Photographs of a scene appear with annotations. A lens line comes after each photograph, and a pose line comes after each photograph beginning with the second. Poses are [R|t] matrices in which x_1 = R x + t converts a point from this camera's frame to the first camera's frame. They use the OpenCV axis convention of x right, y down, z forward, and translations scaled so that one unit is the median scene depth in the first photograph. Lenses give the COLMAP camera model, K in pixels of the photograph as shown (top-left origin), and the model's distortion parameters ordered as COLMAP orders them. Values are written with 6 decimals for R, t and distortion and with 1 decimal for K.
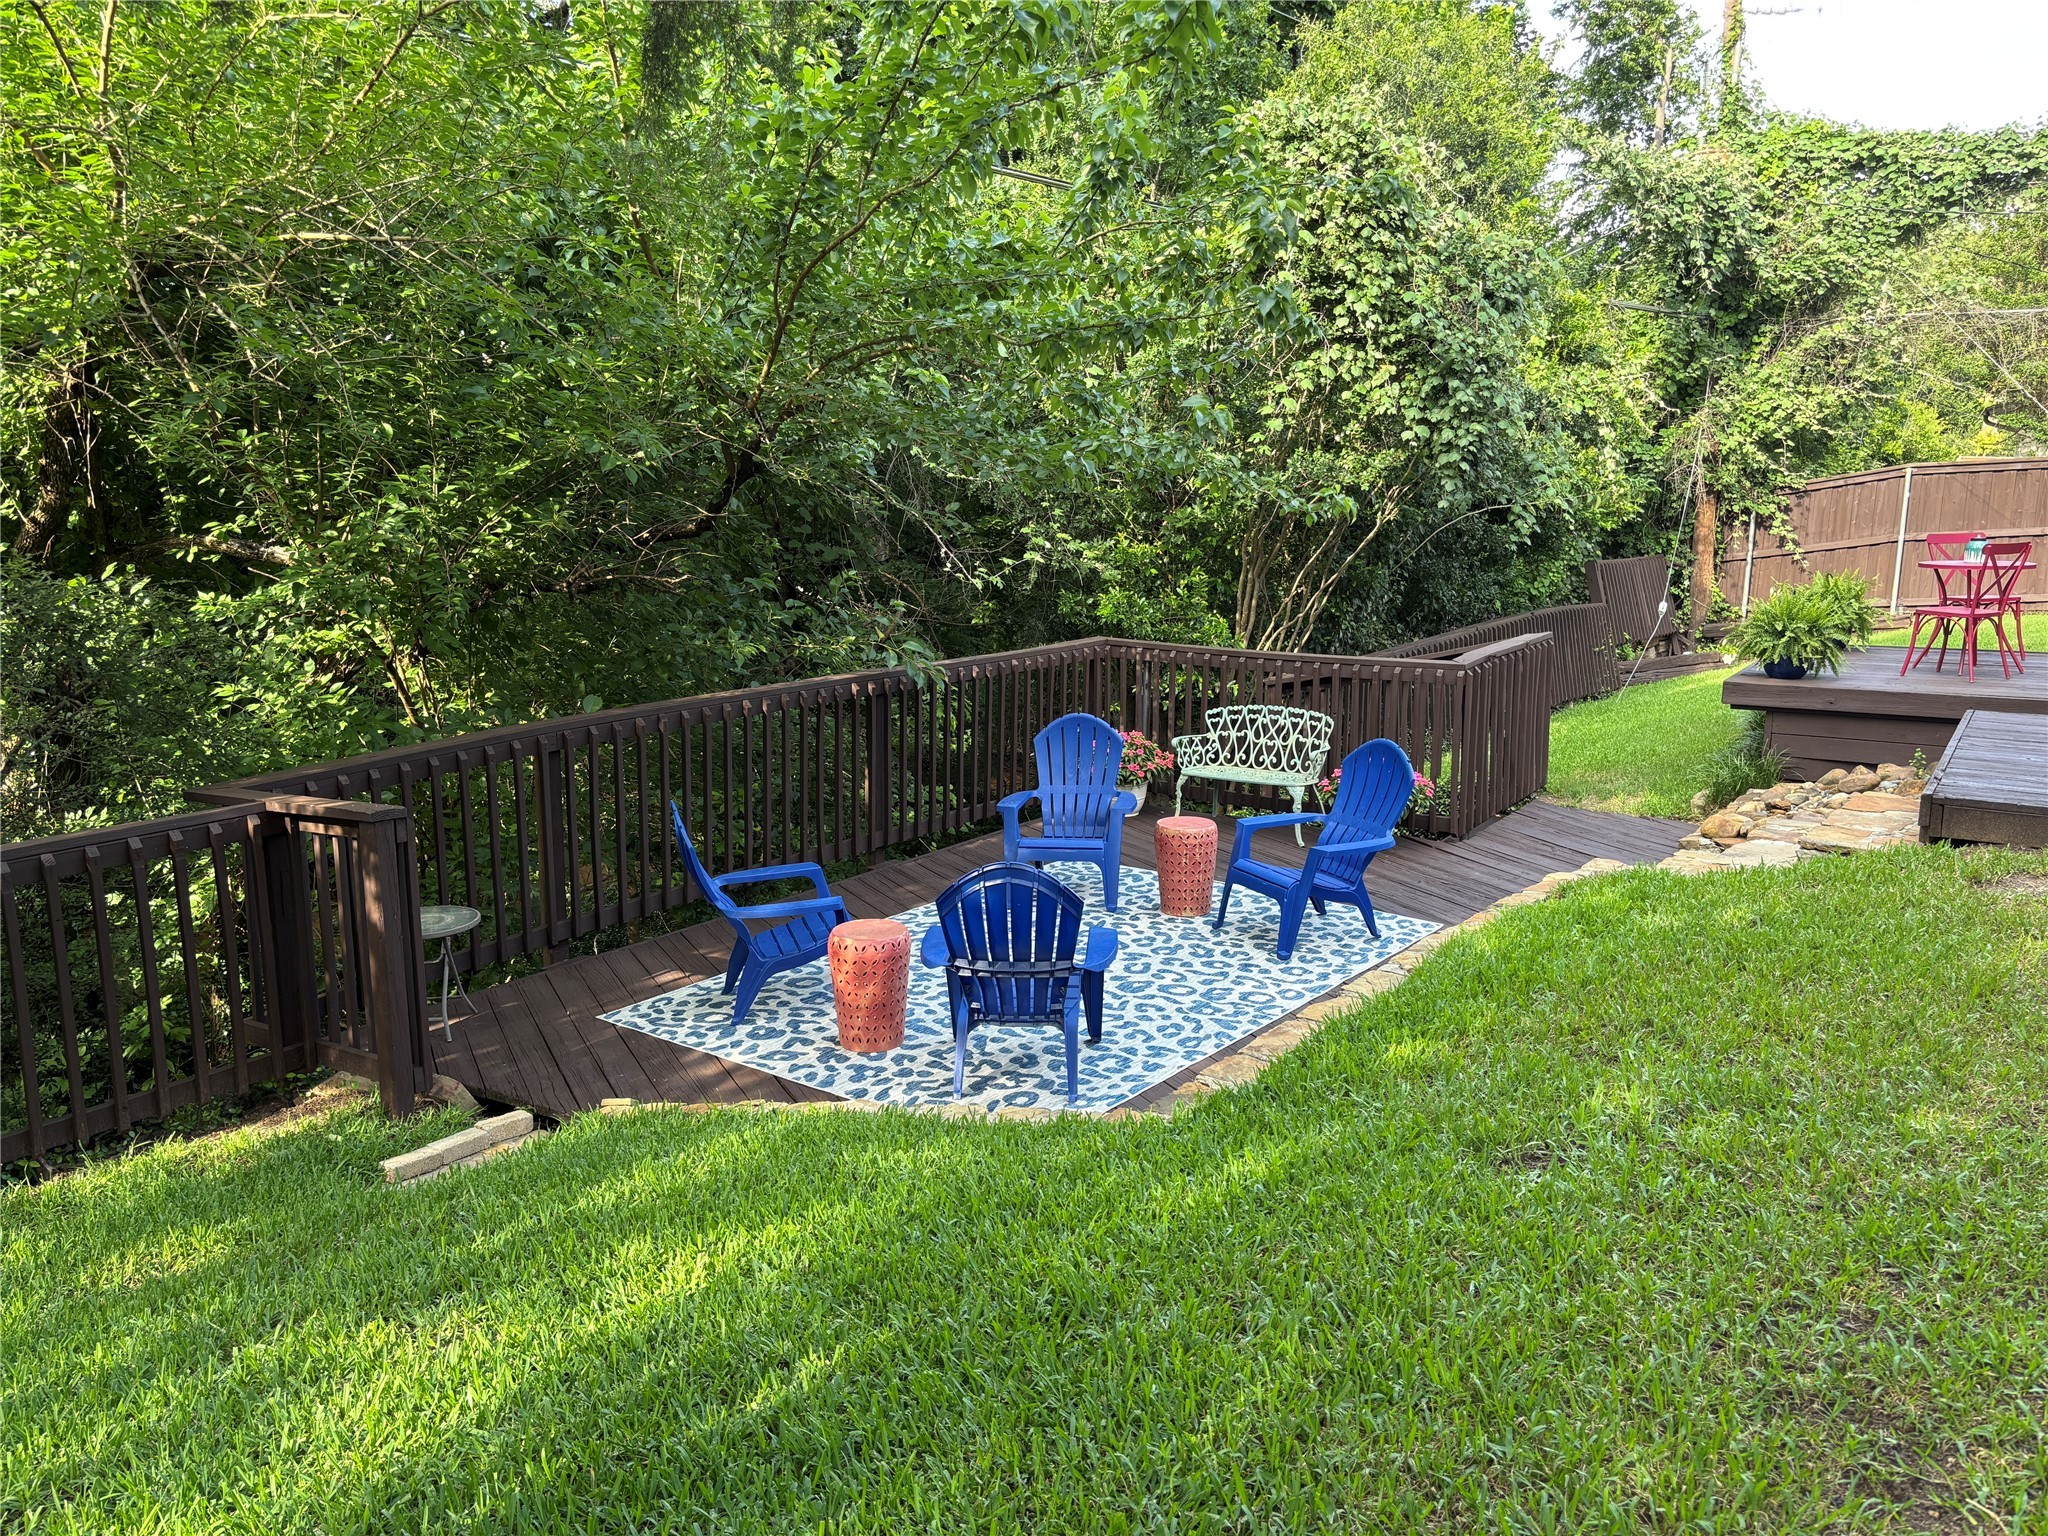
lens RADIAL K [[1572.4, 0, 1024.0], [0, 1572.4, 768.0], [0, 0, 1]] dist [0.001717, 0.000218]
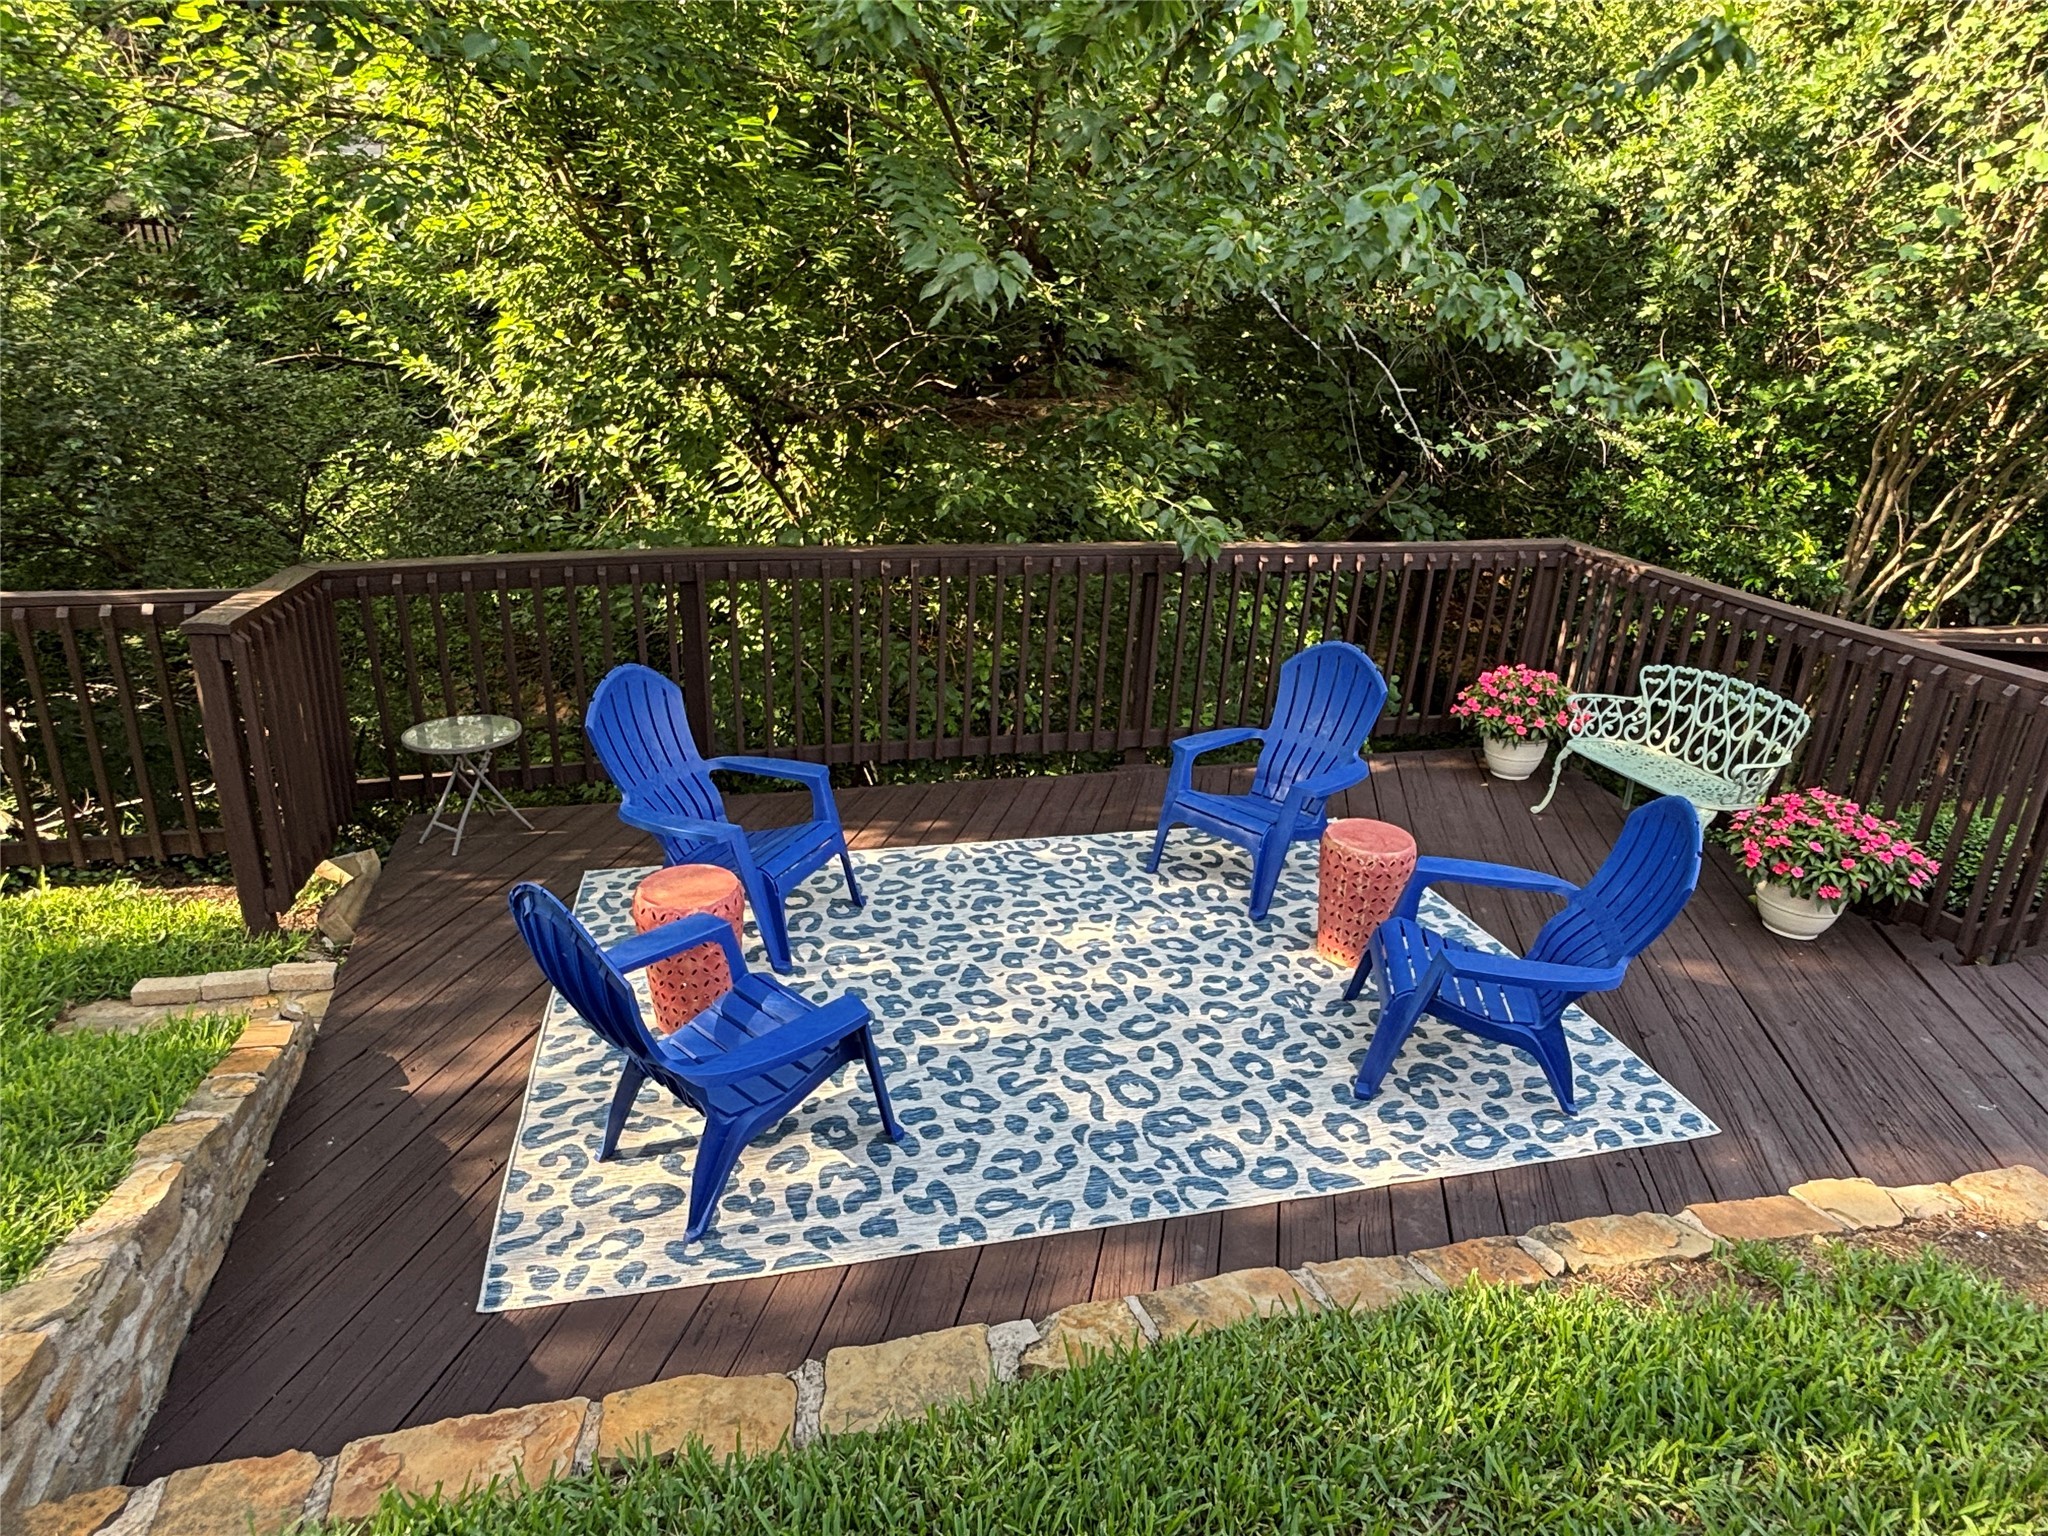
lens RADIAL K [[1231.8, 0, 1024.0], [0, 1231.8, 768.0], [0, 0, 1]] dist [0.003977, -0.000046]
pose [[0.796472, 0.252890, -0.549254, 0.217278], [-0.162895, 0.964499, 0.207865, -0.064036], [0.582321, -0.076088, 0.809390, 0.387913]]
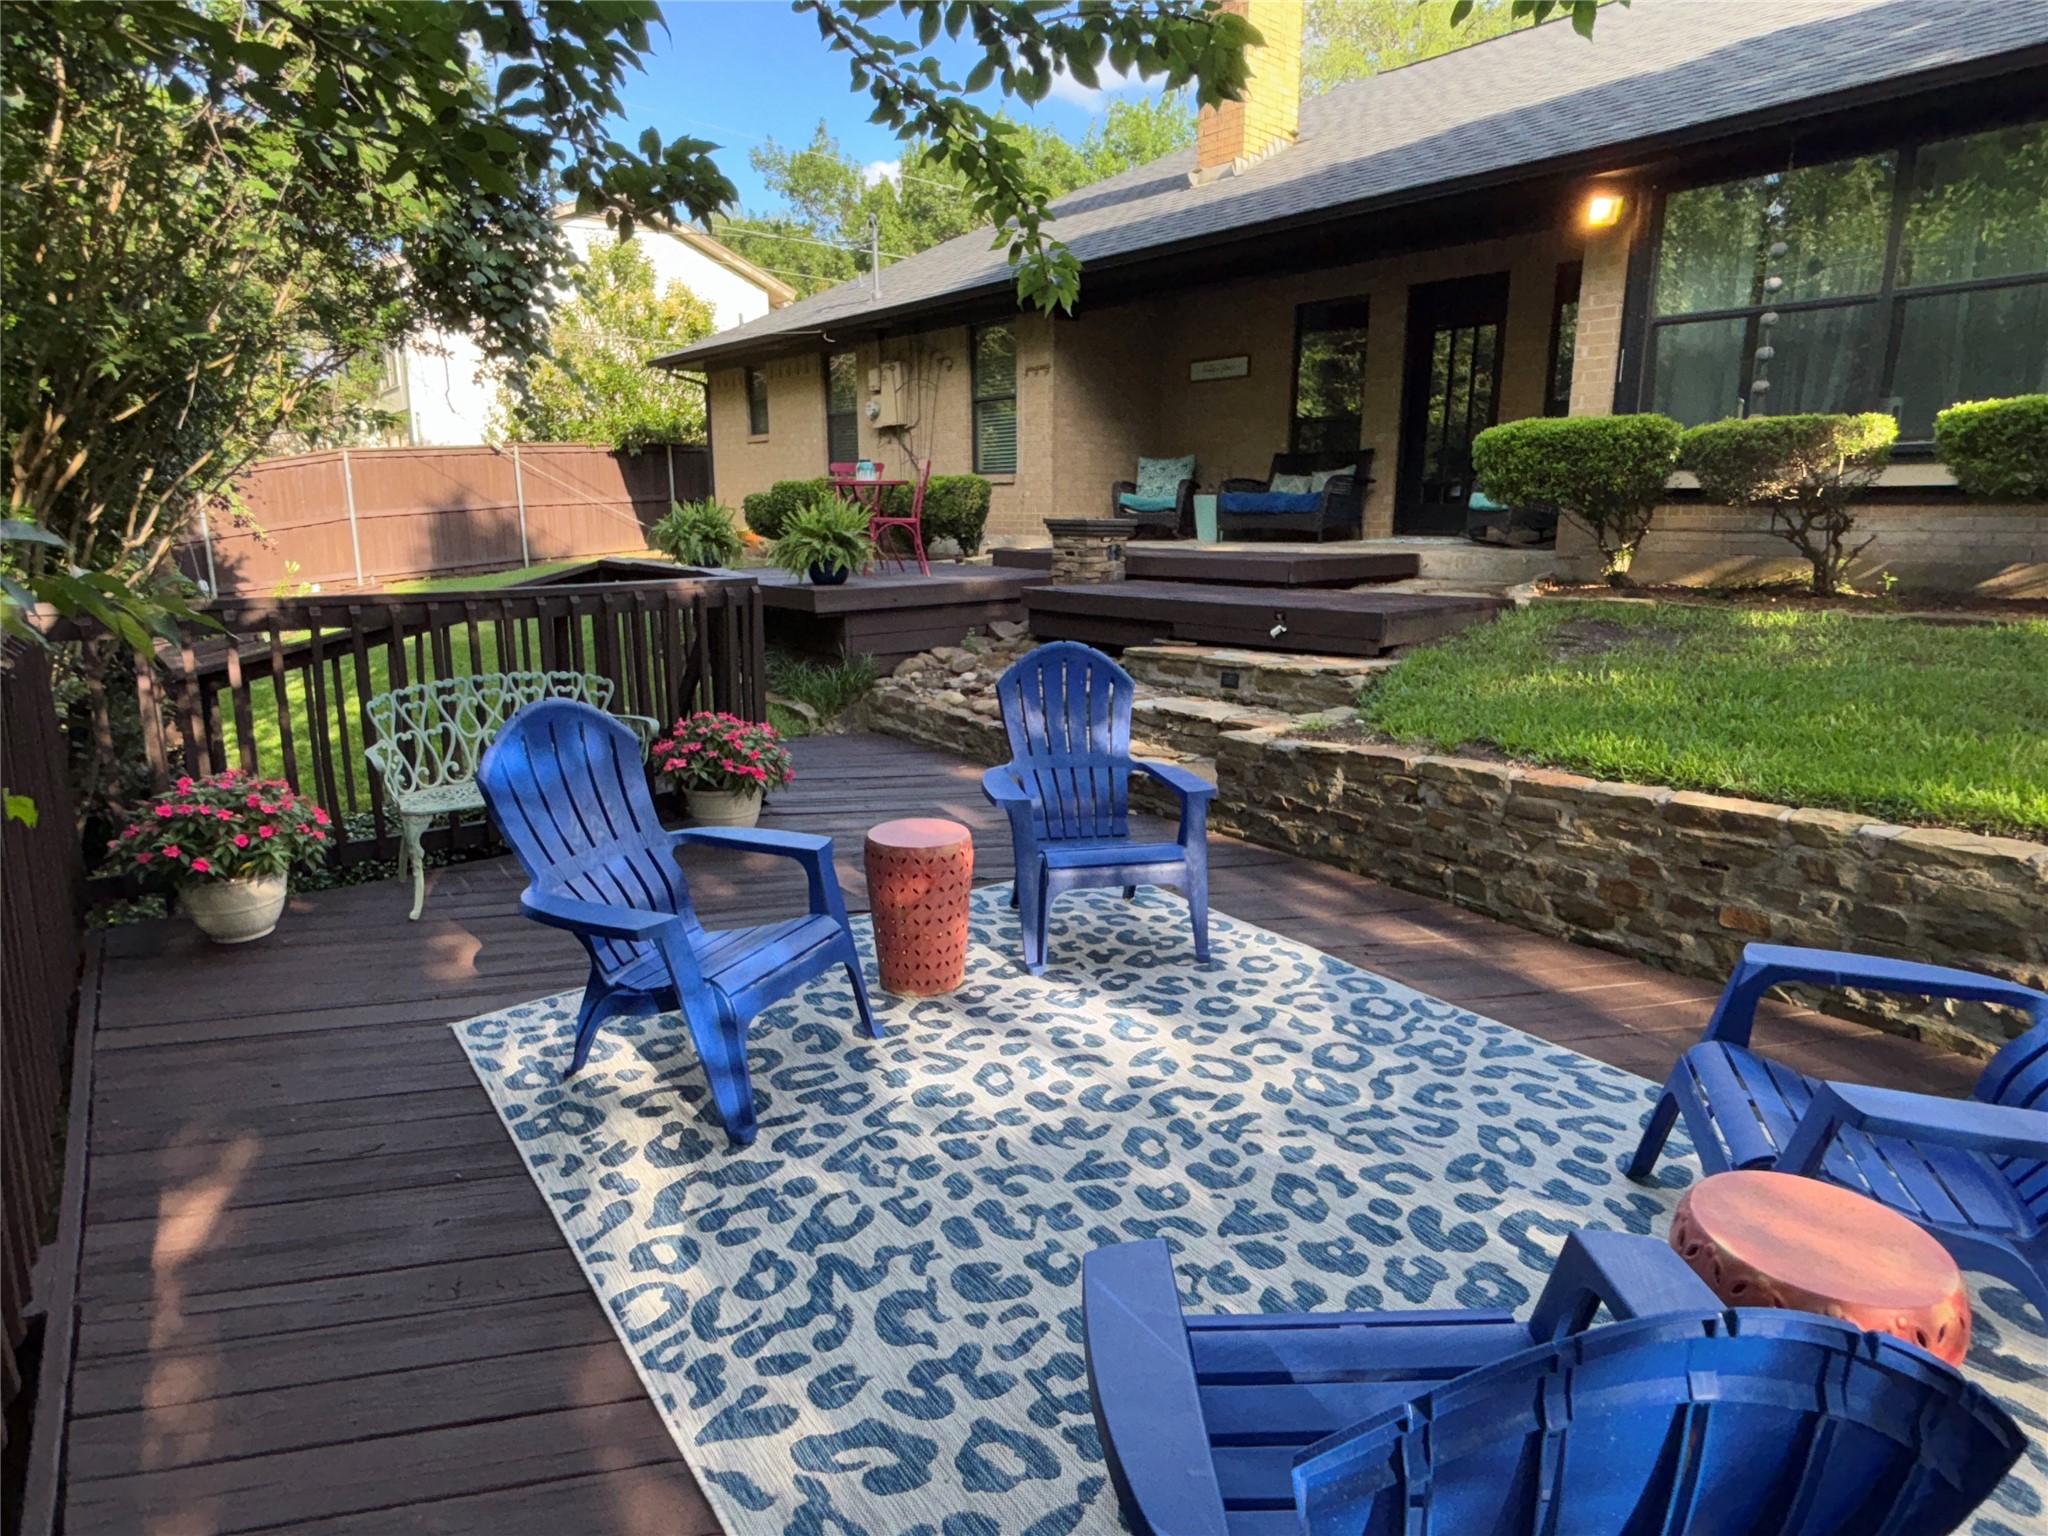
lens RADIAL K [[1126.3, 0, 988.1], [0, 1126.3, 760.1], [0, 0, 1]] dist [0.002322, 0.000007]
pose [[0.270220, -0.207165, 0.940247, -0.221454], [0.182376, 0.969910, 0.161288, -0.043295], [-0.945368, 0.127895, 0.299871, 0.682638]]
